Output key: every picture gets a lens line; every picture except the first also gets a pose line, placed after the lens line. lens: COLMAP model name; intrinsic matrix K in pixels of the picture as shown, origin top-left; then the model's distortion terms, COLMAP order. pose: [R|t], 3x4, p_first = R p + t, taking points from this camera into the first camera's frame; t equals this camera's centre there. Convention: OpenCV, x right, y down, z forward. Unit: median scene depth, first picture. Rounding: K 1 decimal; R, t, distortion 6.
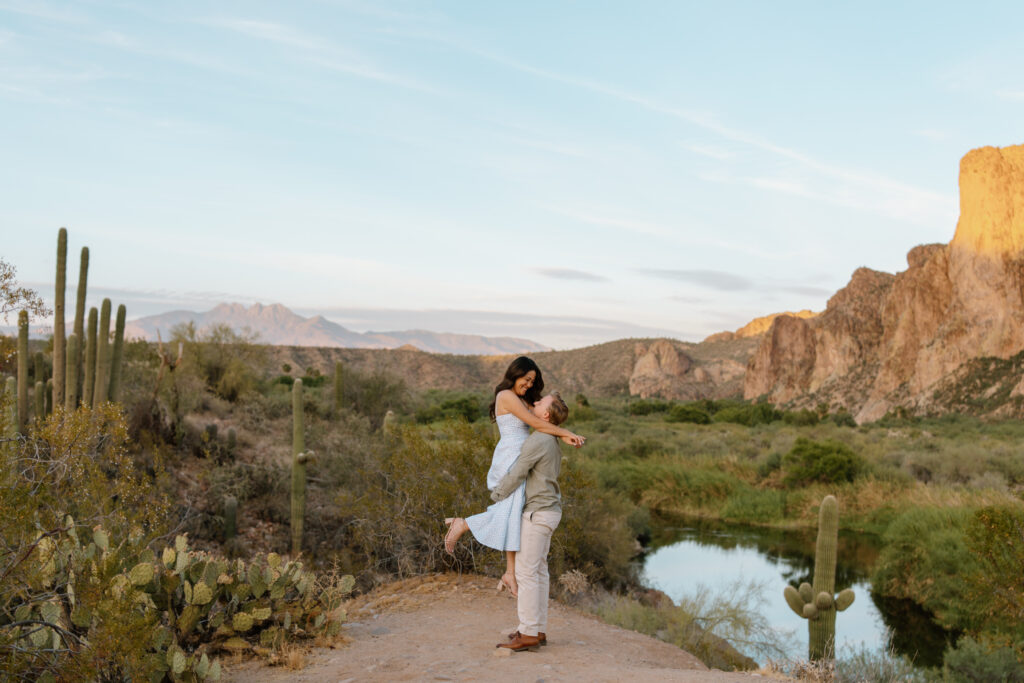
lens RADIAL K [[1225.2, 0, 486.4], [0, 1225.2, 375.8], [0, 0, 1]] dist [0.021376, 0.000000]
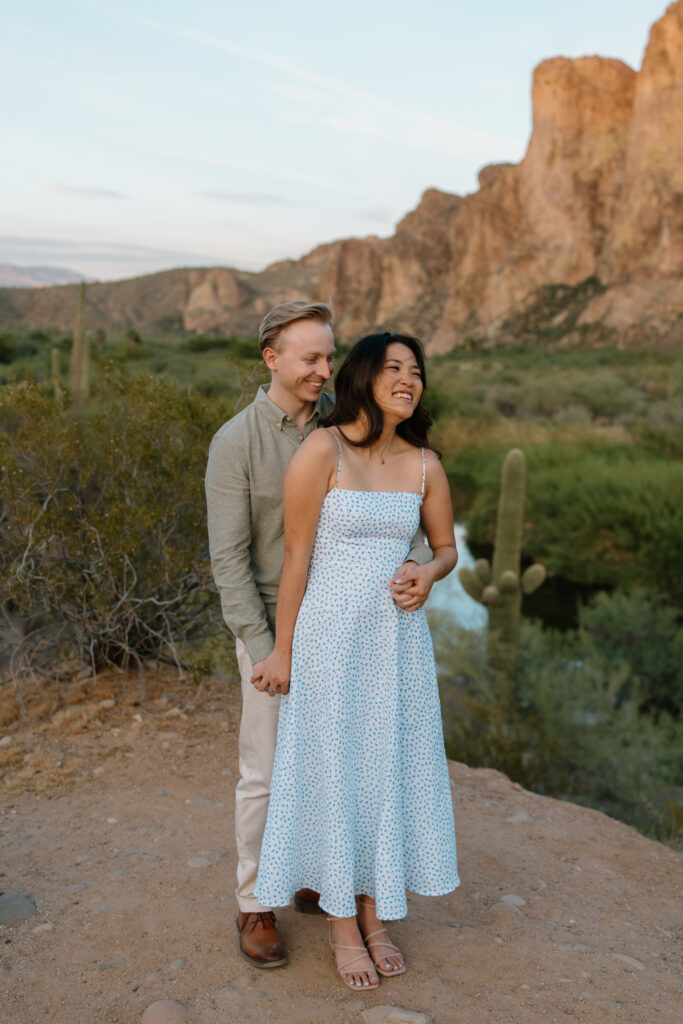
lens RADIAL K [[1225.2, 0, 286.8], [0, 1225.2, 457.5], [0, 0, 1]] dist [0.021376, 0.000000]
pose [[0.974125, -0.039850, 0.222471, -0.014134], [0.013568, 0.992869, 0.118437, 0.002901], [-0.225604, -0.112354, 0.967719, 0.104864]]
